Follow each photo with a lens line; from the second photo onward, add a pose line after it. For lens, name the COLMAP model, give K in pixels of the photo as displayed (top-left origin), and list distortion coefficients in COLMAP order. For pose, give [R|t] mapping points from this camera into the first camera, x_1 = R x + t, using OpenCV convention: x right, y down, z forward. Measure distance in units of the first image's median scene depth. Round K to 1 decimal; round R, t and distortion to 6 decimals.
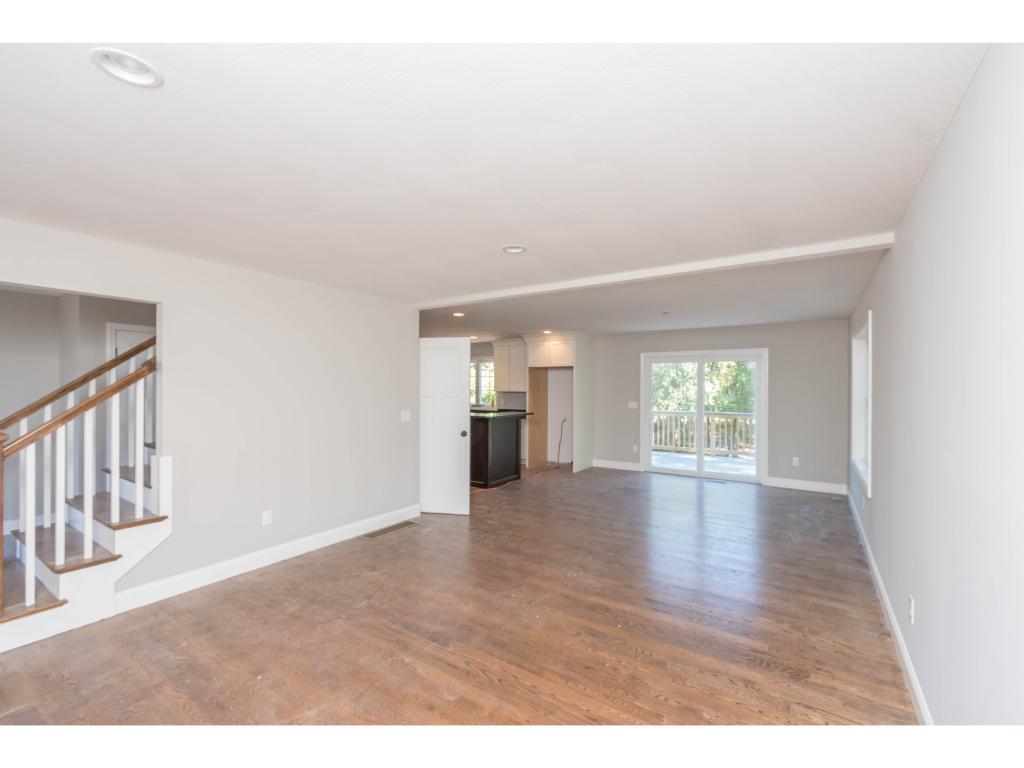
lens RADIAL K [[445.8, 0, 514.6], [0, 445.8, 387.6], [0, 0, 1]] dist [-0.001358, -0.000105]
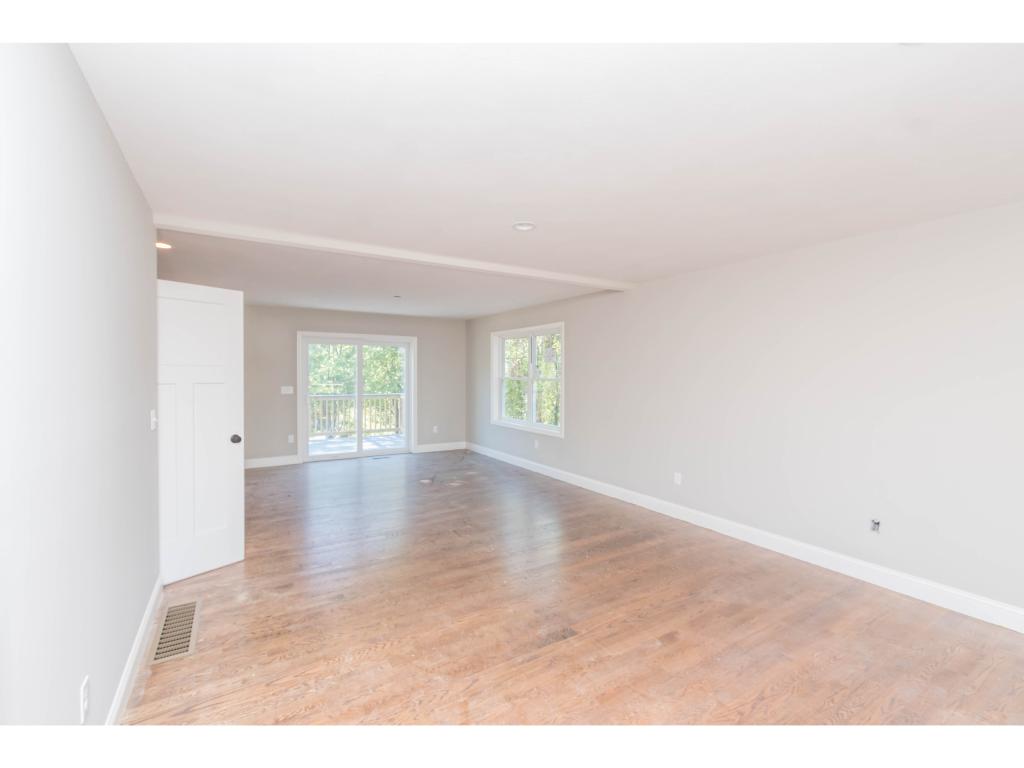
lens RADIAL K [[445.8, 0, 514.6], [0, 445.8, 387.6], [0, 0, 1]] dist [-0.001358, -0.000105]
pose [[0.412305, -0.031140, 0.910514, -0.531004], [-0.001259, 0.999395, 0.034750, 0.005357], [-0.911045, -0.015474, 0.412016, 0.360010]]
